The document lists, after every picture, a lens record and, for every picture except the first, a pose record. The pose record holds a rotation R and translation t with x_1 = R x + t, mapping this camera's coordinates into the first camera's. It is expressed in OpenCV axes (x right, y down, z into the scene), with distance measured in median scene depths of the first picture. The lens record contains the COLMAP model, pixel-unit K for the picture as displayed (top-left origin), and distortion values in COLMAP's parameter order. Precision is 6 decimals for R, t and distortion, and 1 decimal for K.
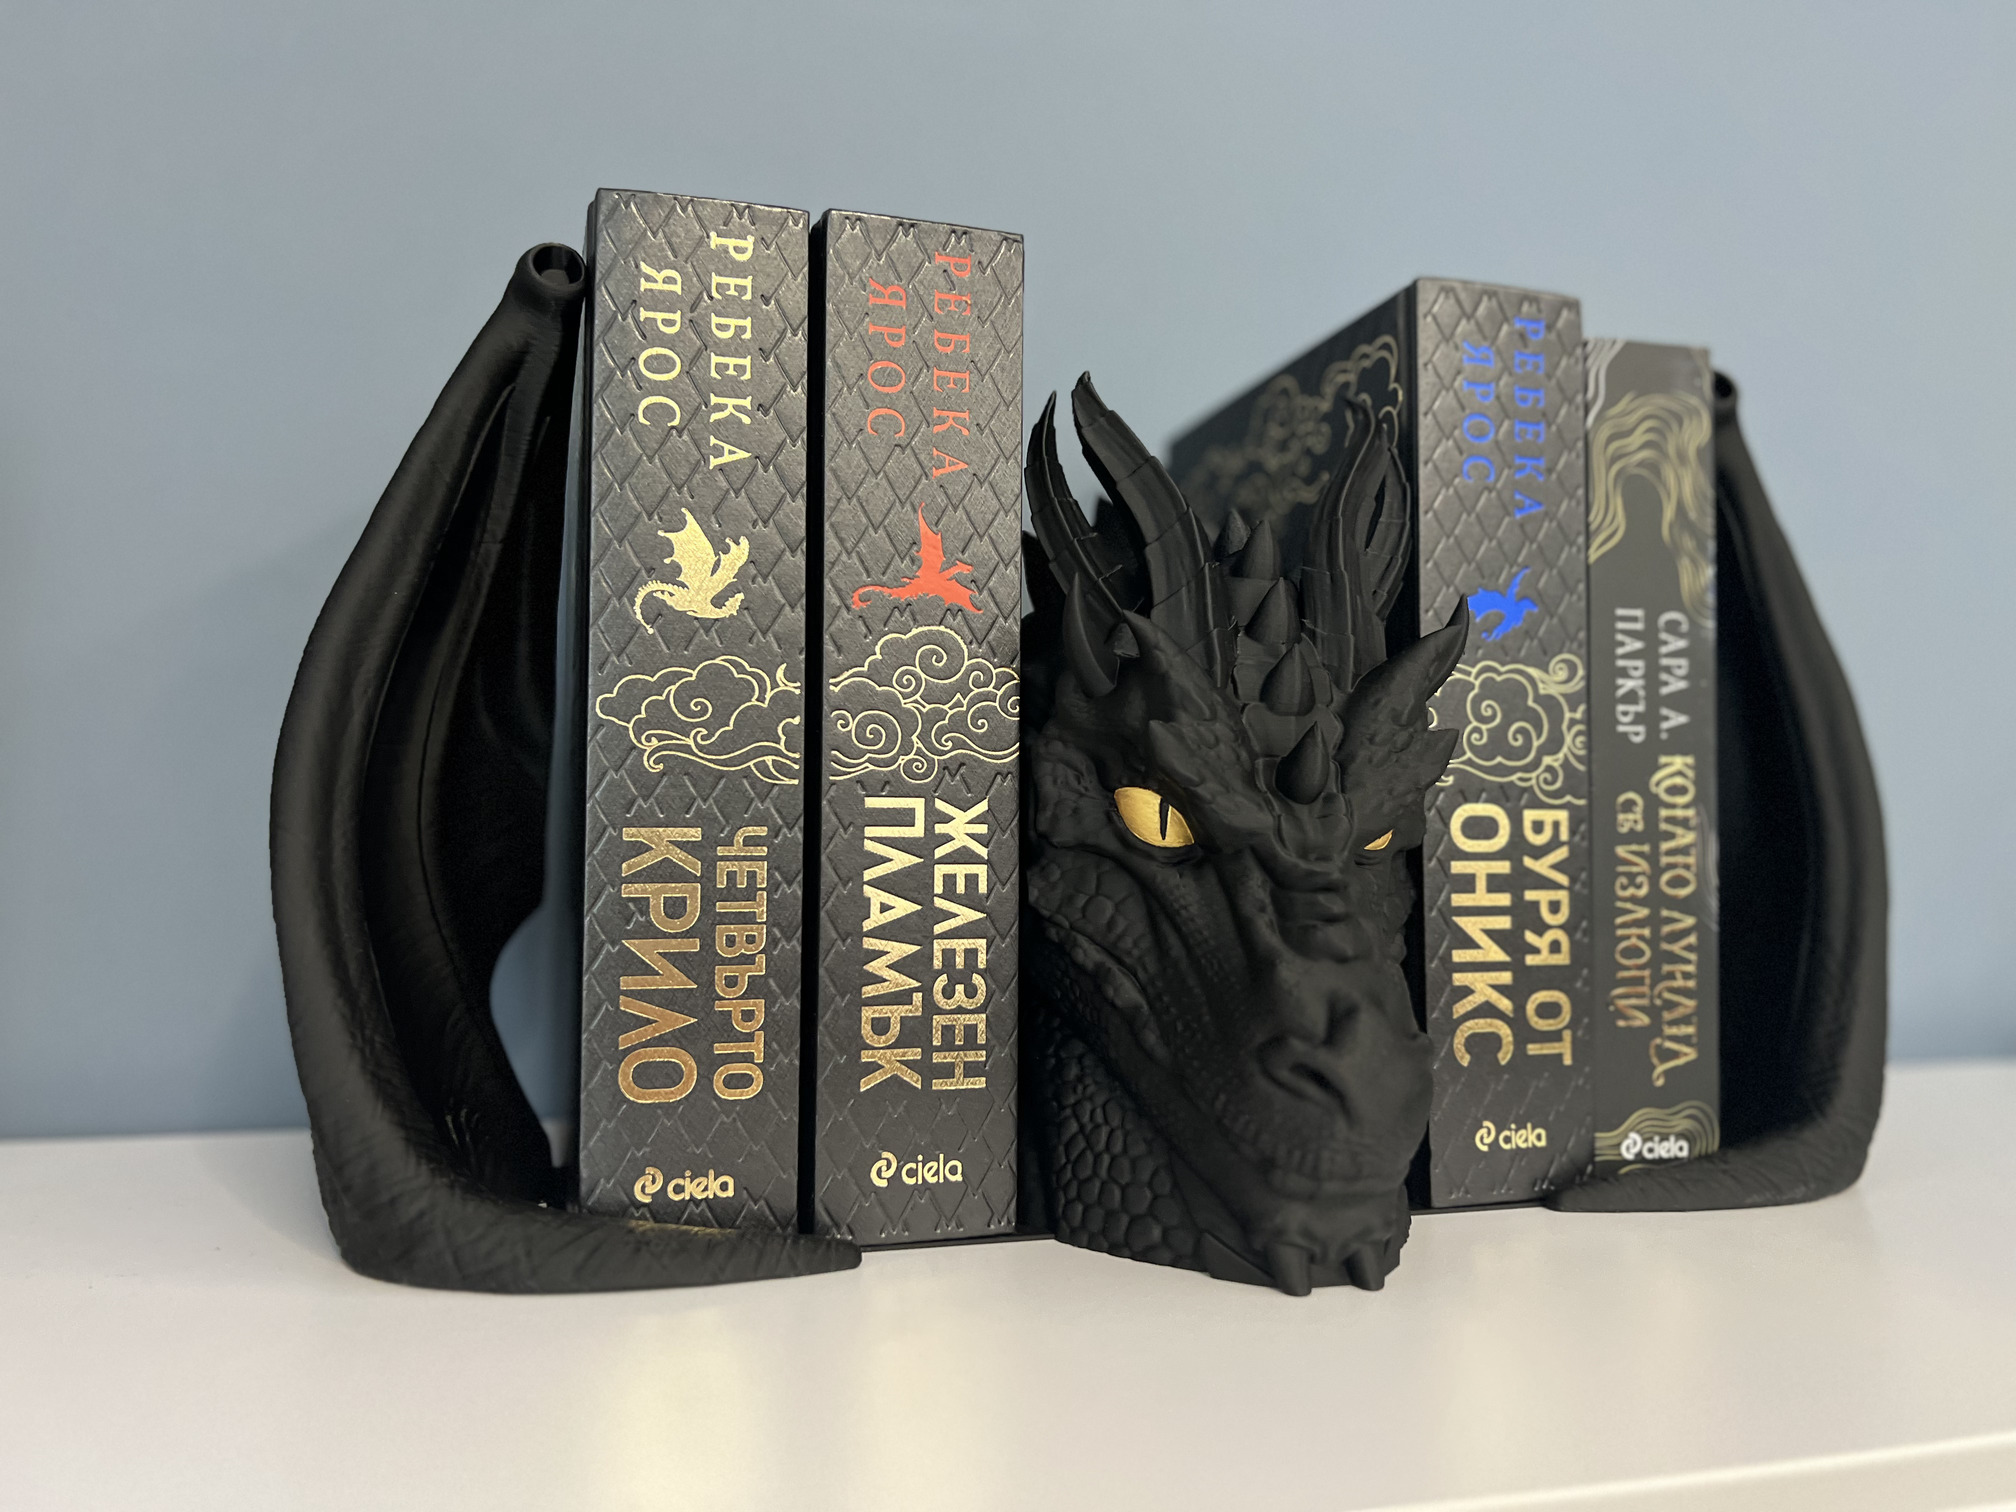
lens RADIAL K [[1576.6, 0, 1018.7], [0, 1576.6, 756.3], [0, 0, 1]] dist [0.042341, -0.069470]
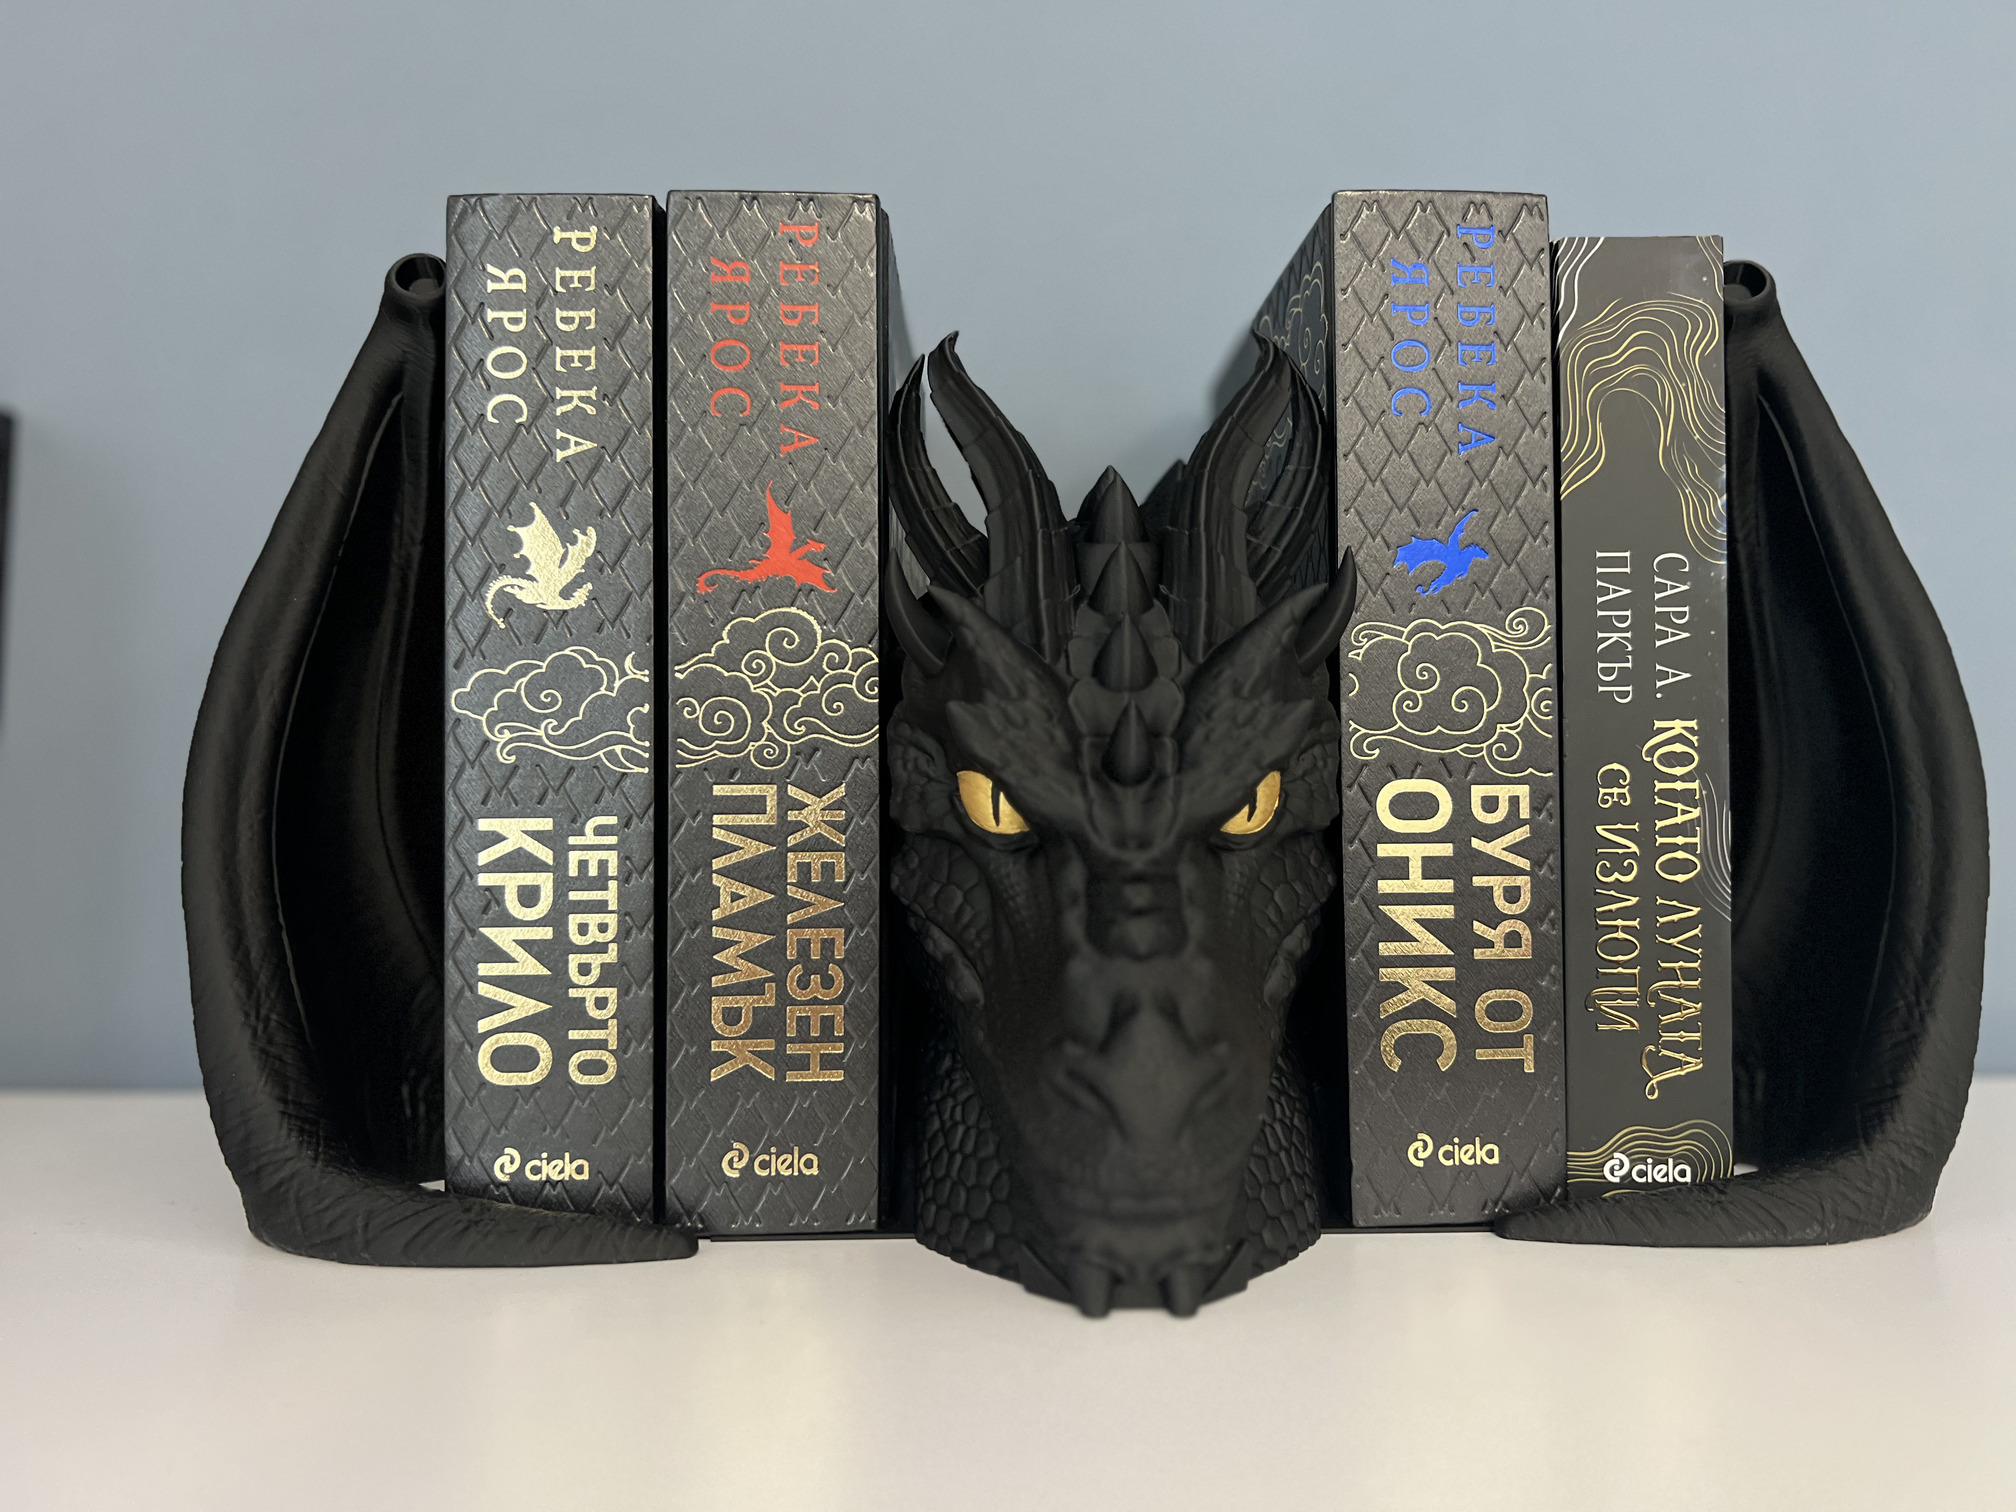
lens RADIAL K [[1576.6, 0, 925.2], [0, 1576.6, 759.0], [0, 0, 1]] dist [0.042341, -0.069470]
pose [[0.967185, -0.018416, -0.253405, 0.282042], [0.024422, 0.999490, 0.020575, -0.007261], [0.252897, -0.026088, 0.967142, 0.076192]]
